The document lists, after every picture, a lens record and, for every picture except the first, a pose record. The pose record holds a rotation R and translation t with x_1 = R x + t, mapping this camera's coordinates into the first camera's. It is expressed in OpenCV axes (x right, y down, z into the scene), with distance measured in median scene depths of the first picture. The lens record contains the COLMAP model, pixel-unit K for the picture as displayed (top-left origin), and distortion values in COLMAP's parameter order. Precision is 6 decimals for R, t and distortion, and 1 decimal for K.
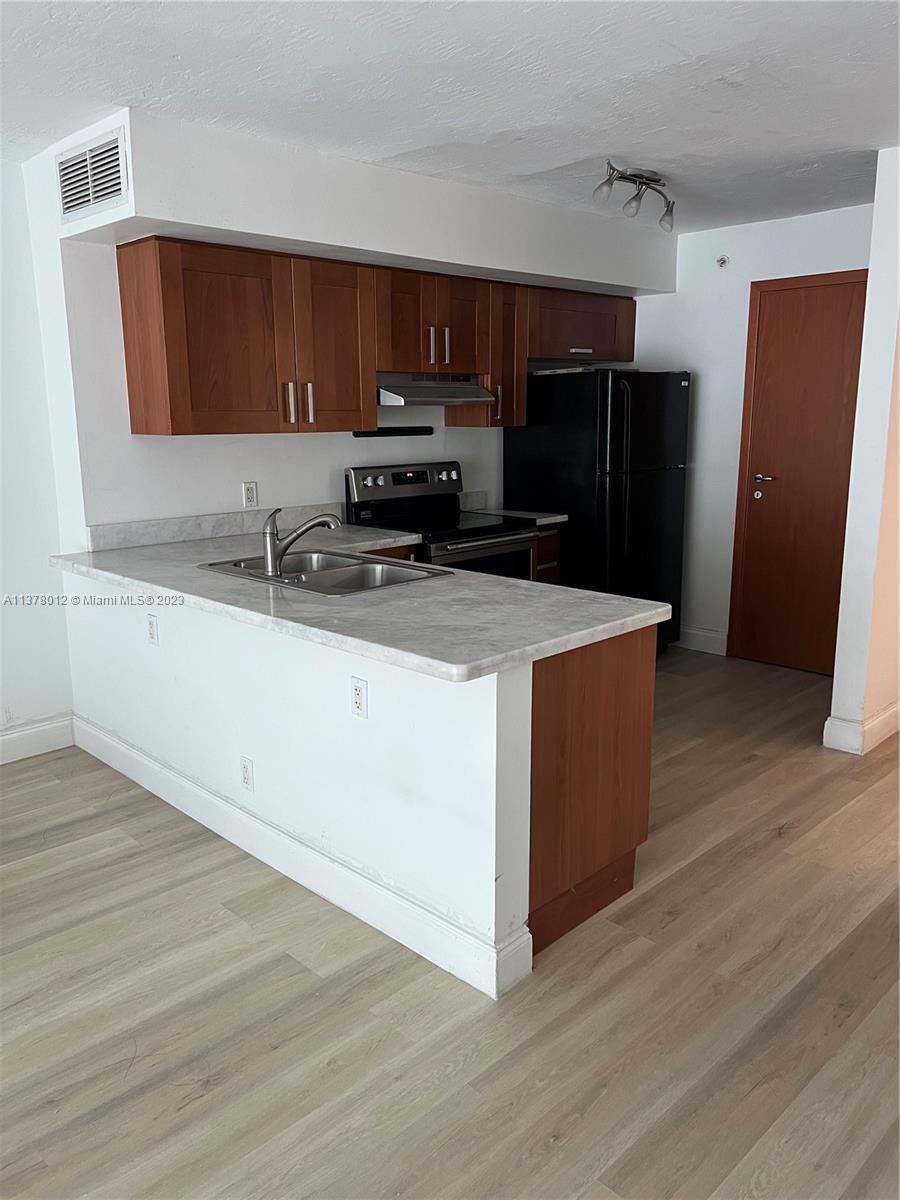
lens RADIAL K [[923.6, 0, 449.4], [0, 923.6, 599.9], [0, 0, 1]] dist [0.004185, -0.001866]
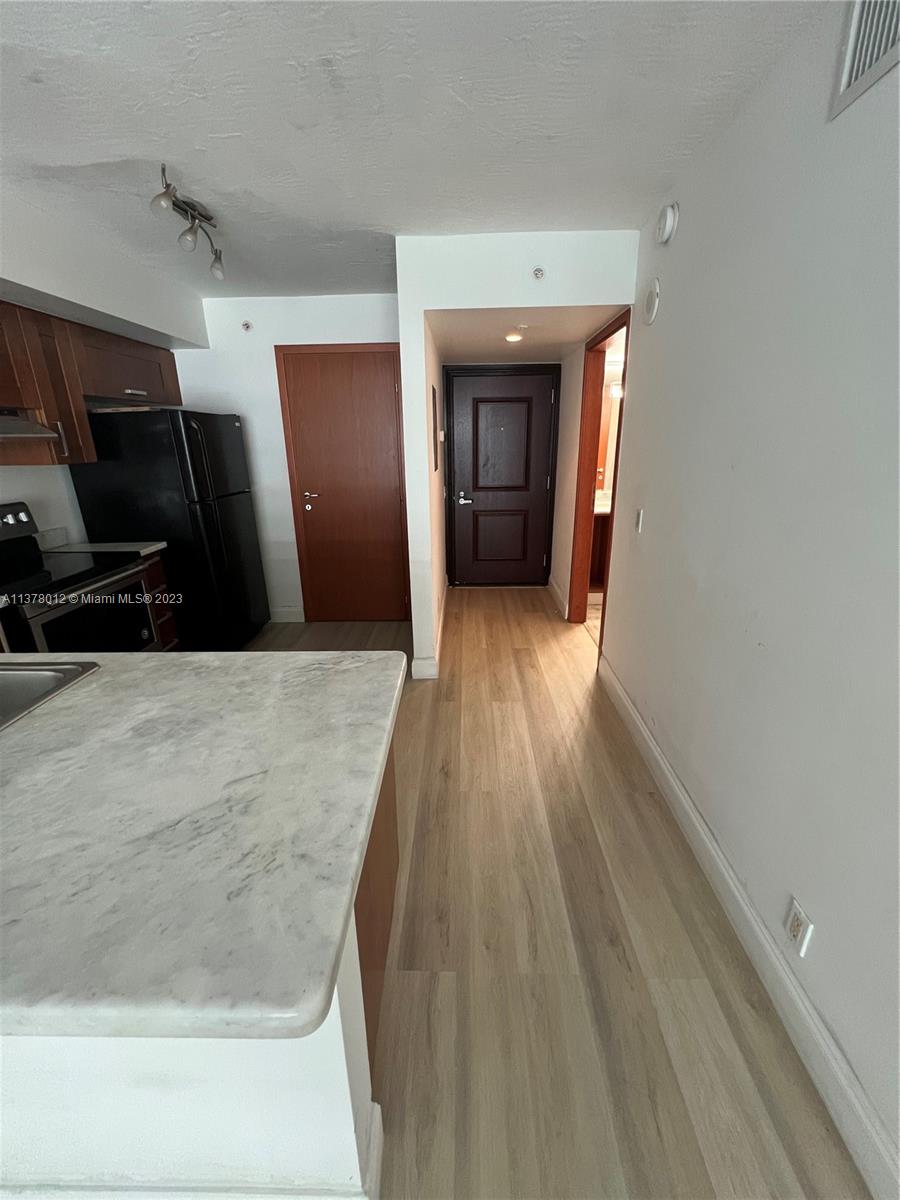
lens RADIAL K [[479.5, 0, 454.0], [0, 479.5, 601.3], [0, 0, 1]] dist [-0.001711, 0.000003]
pose [[0.716815, -0.221744, 0.661064, -0.023153], [0.146945, 0.974833, 0.167655, -0.068309], [-0.681603, -0.023038, 0.731359, 0.332024]]
